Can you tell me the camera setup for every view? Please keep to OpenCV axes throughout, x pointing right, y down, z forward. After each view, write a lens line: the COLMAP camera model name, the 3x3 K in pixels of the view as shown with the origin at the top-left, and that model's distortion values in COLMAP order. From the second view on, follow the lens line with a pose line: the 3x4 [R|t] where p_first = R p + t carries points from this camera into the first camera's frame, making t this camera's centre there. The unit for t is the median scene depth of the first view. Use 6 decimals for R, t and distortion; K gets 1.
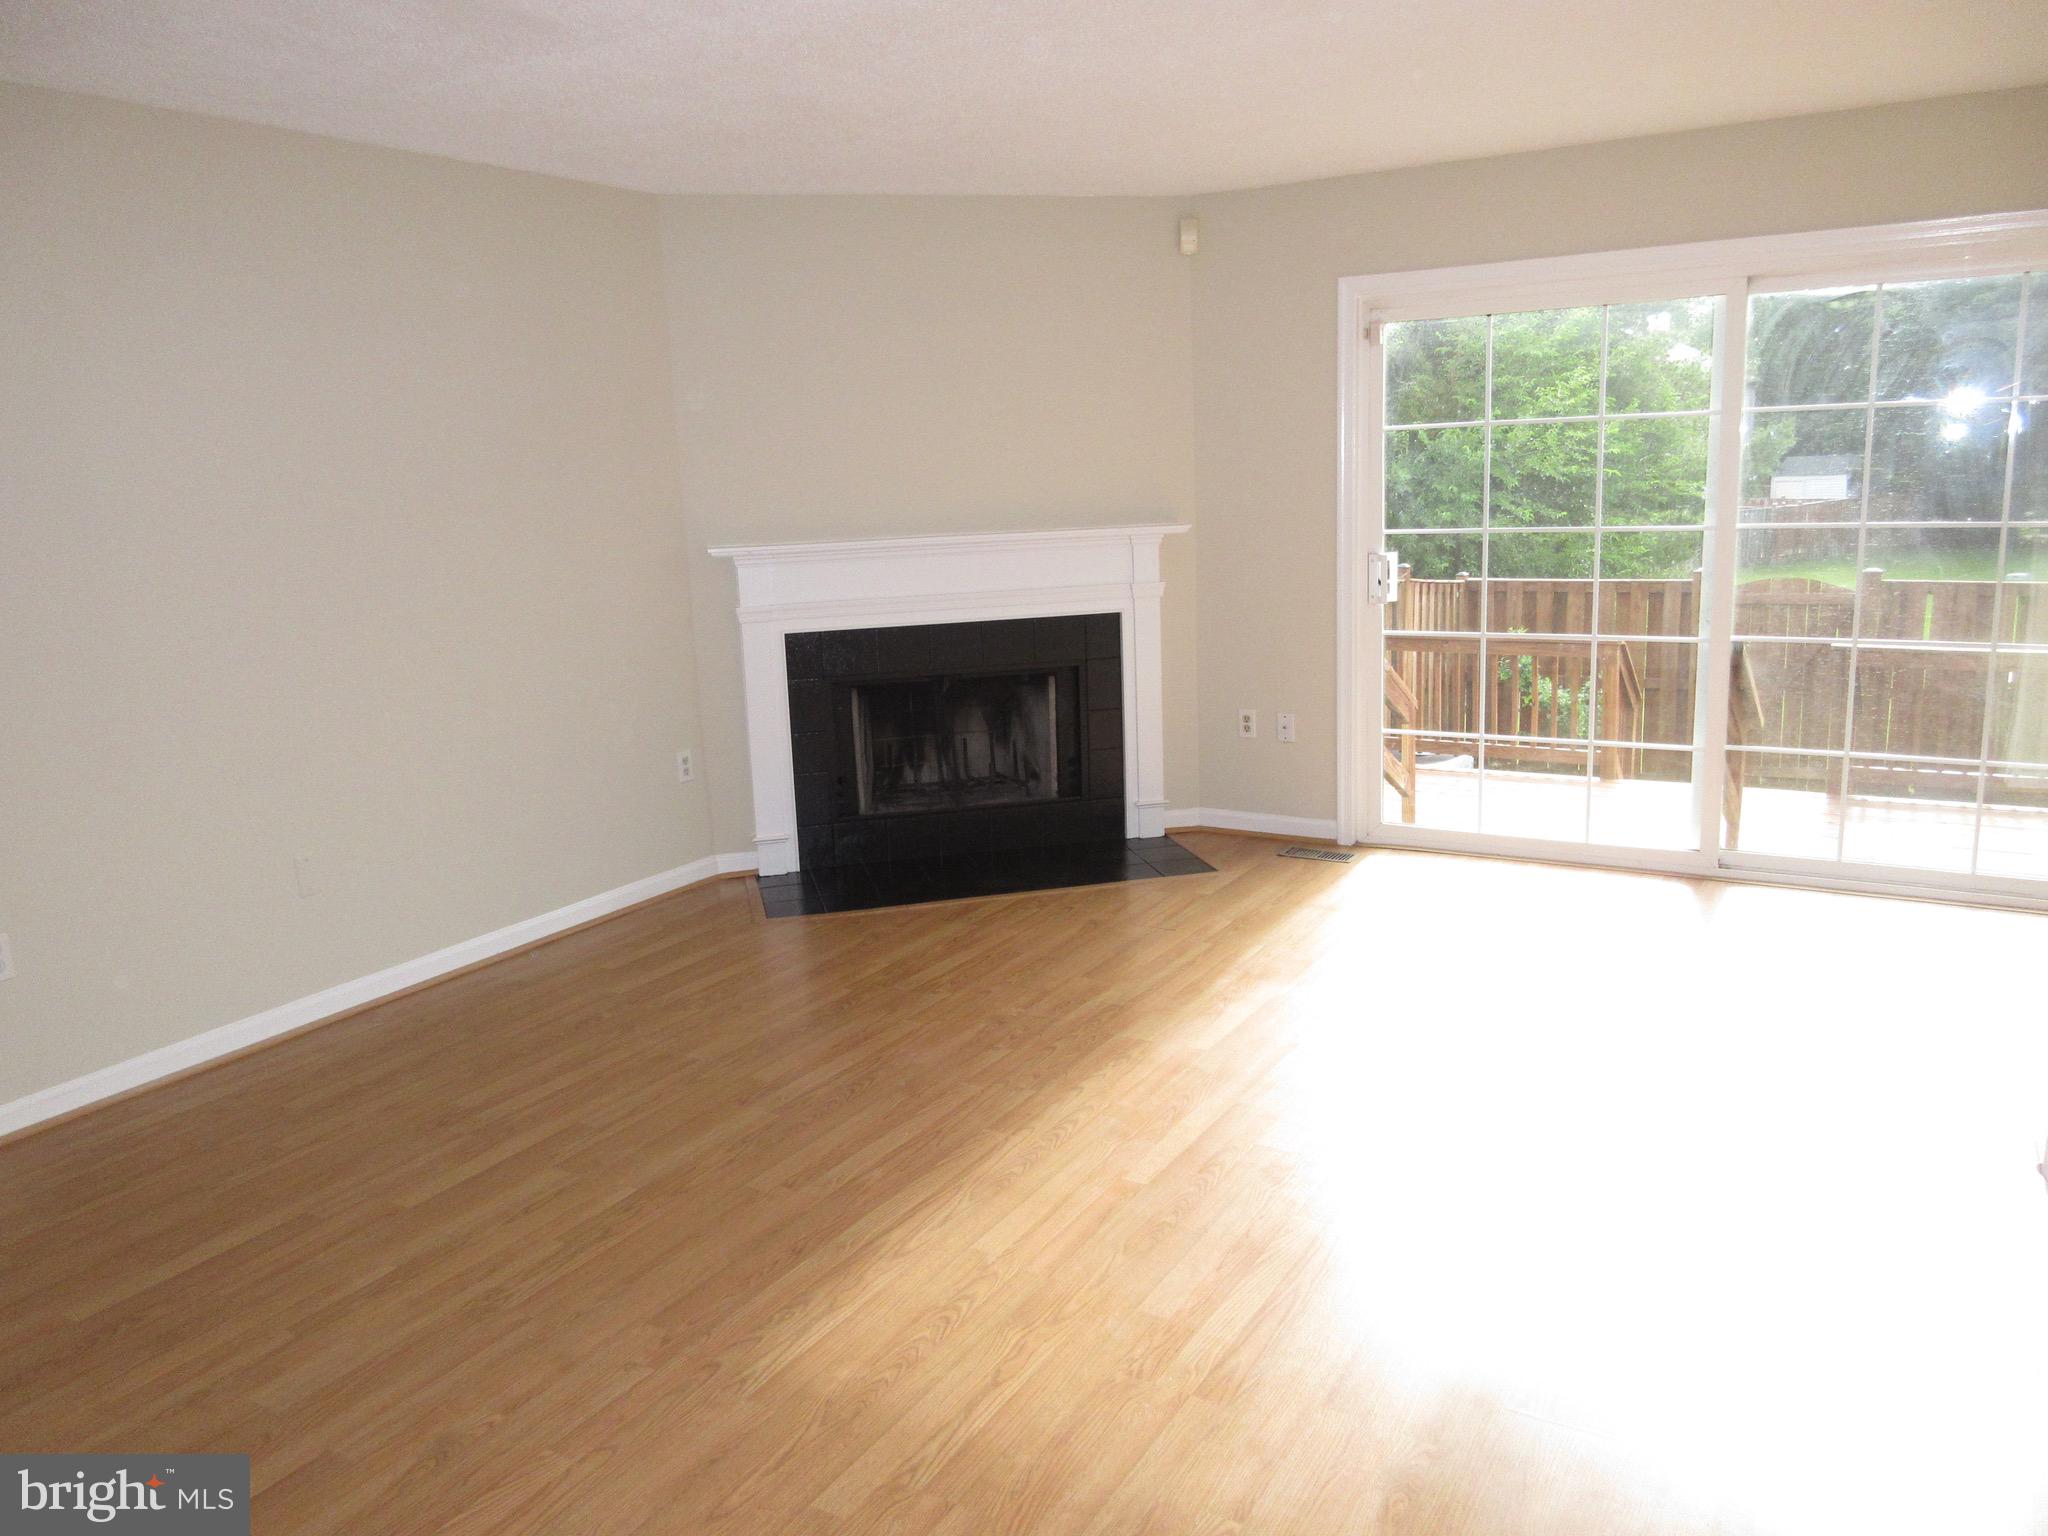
lens RADIAL K [[1523.5, 0, 1026.1], [0, 1523.5, 762.2], [0, 0, 1]] dist [0.002852, 0.006499]
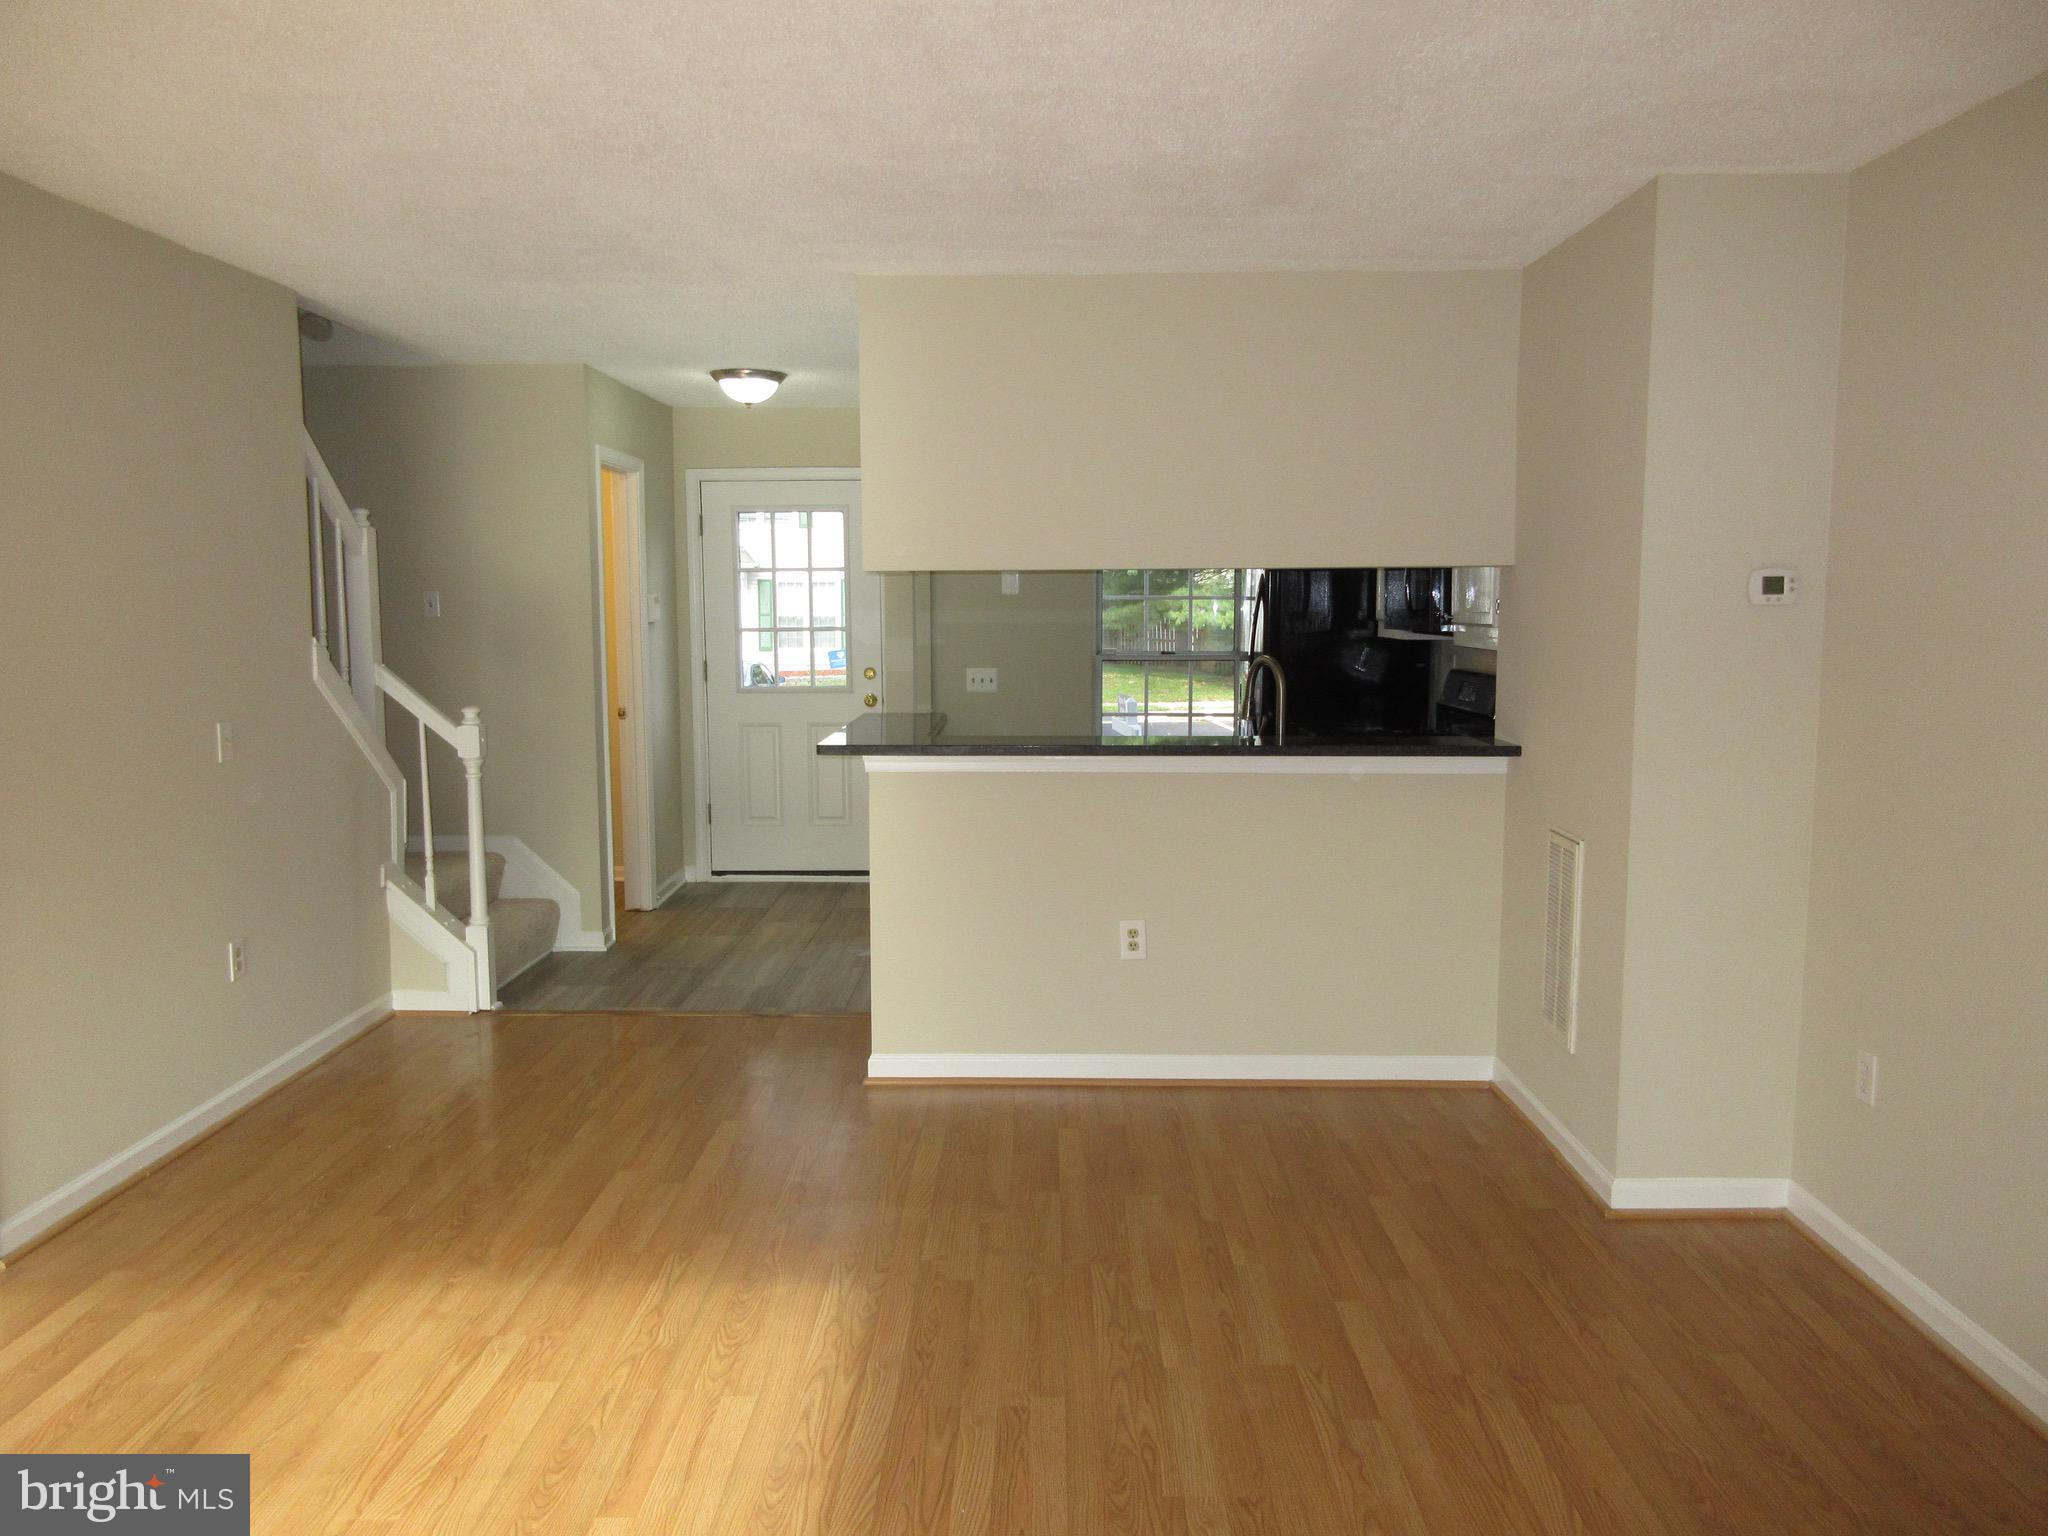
lens RADIAL K [[1491.2, 0, 1029.7], [0, 1491.2, 763.1], [0, 0, 1]] dist [0.002518, 0.006338]
pose [[-0.859284, 0.097157, -0.502186, 0.156140], [-0.066441, 0.952275, 0.297922, -0.222195], [0.507165, 0.289366, -0.811820, 1.080514]]
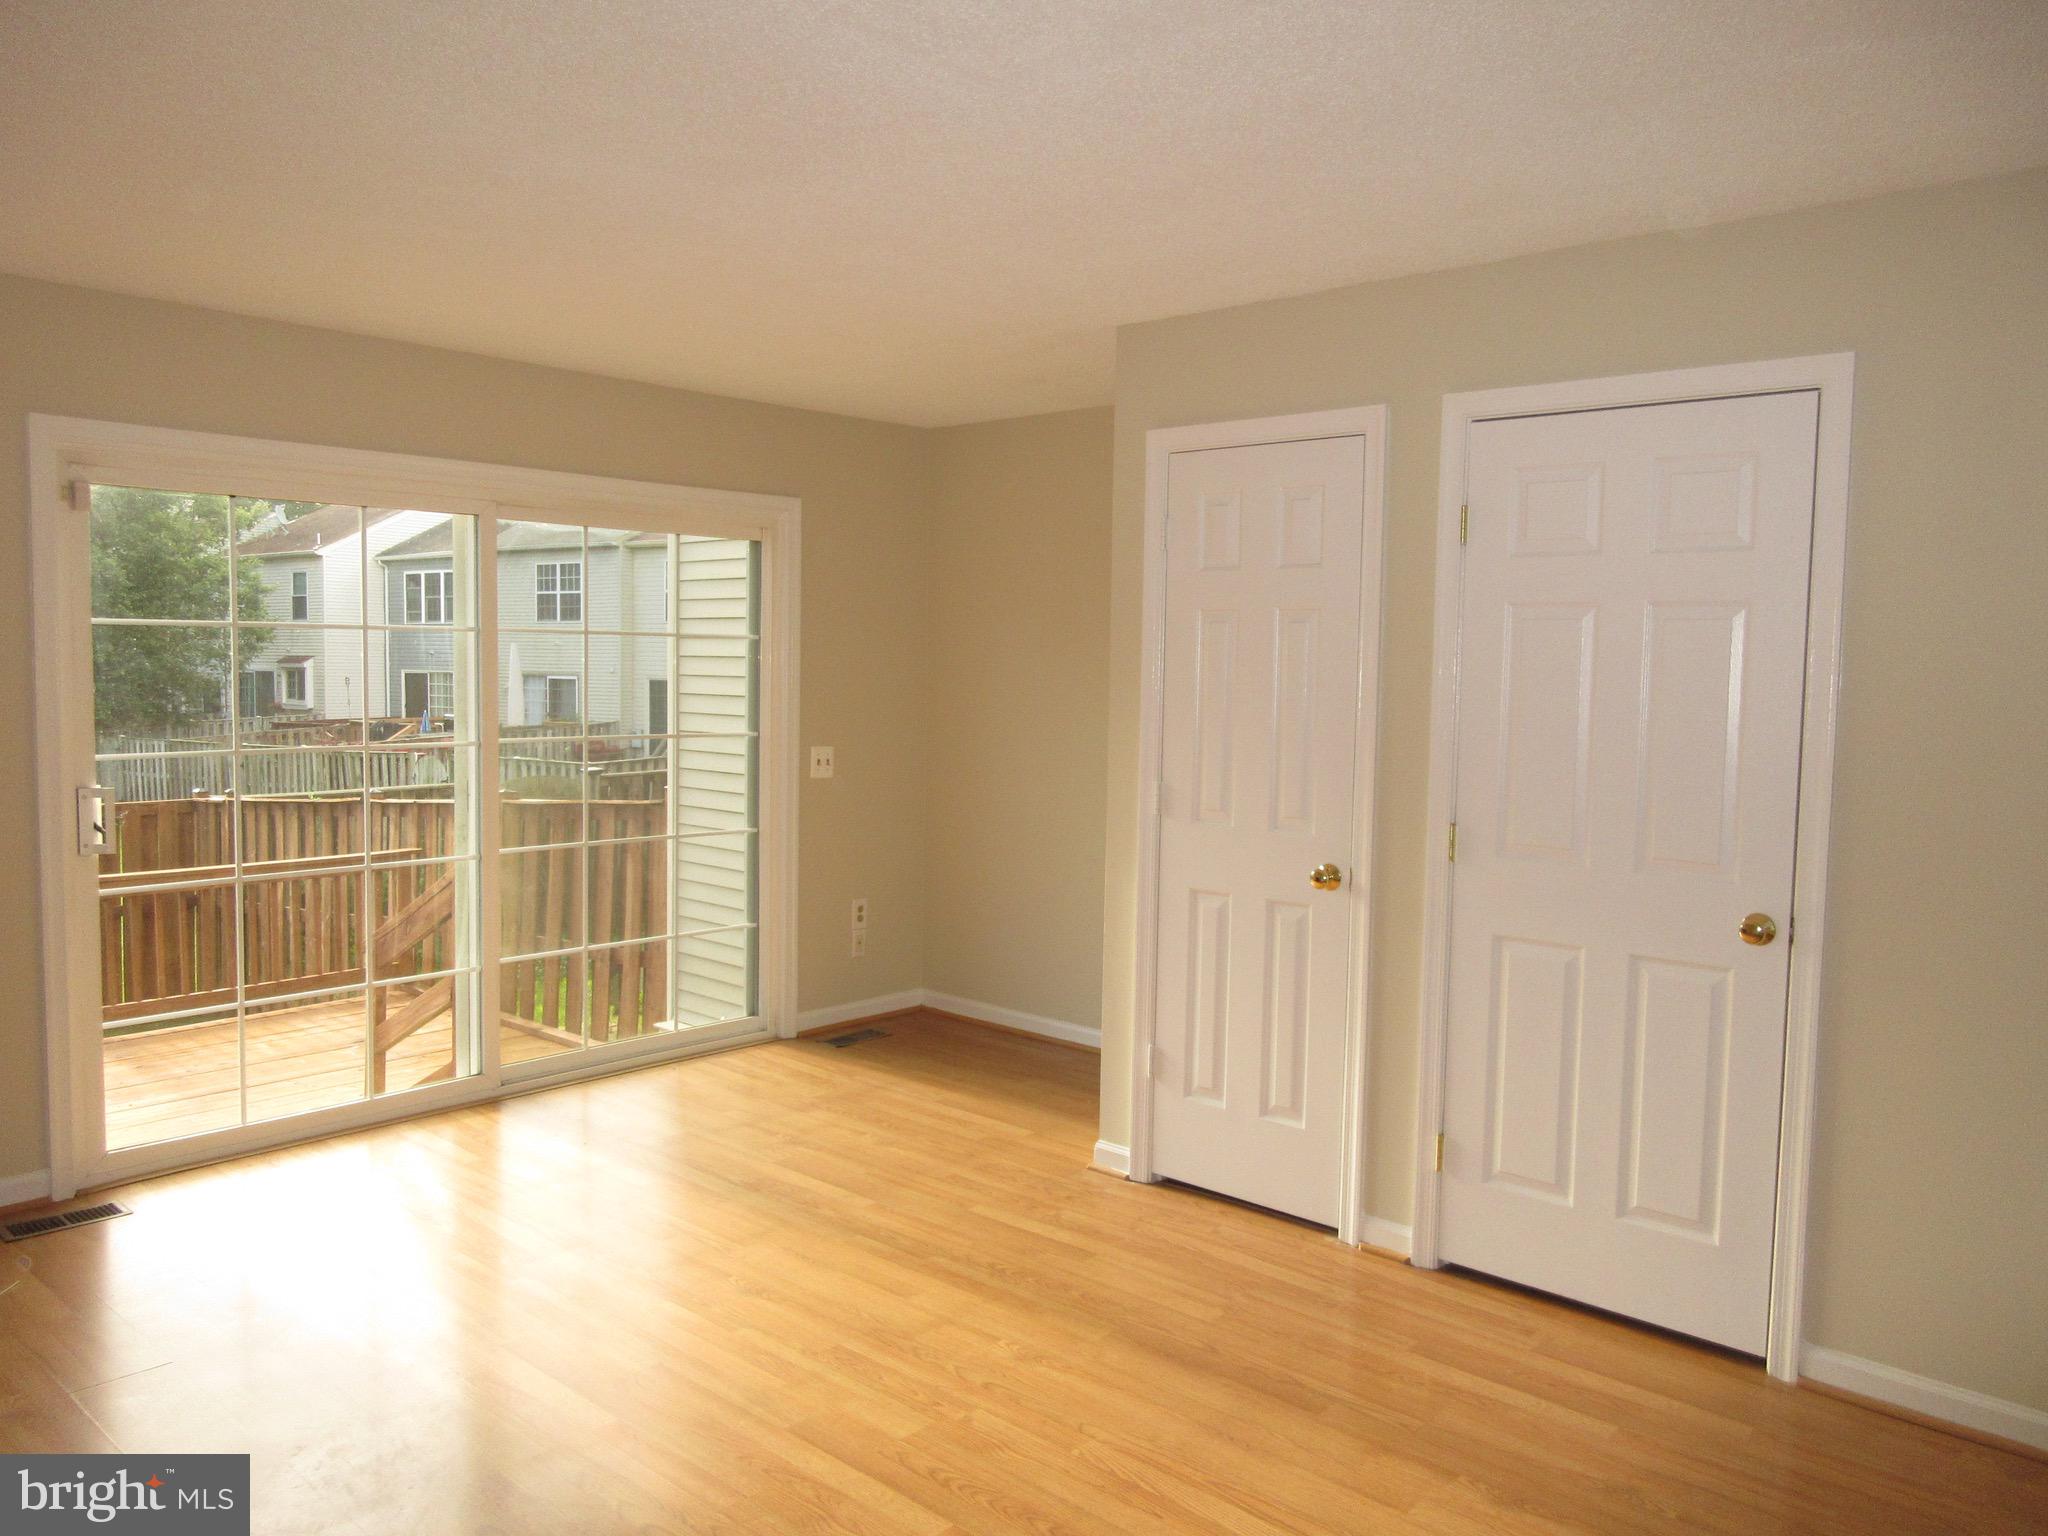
lens RADIAL K [[1523.5, 0, 1026.1], [0, 1523.5, 762.2], [0, 0, 1]] dist [0.002852, 0.006499]
pose [[0.197240, -0.028052, 0.979954, -0.474208], [0.170350, 0.985365, -0.006080, -0.079043], [-0.965442, 0.168134, 0.199132, 0.485333]]
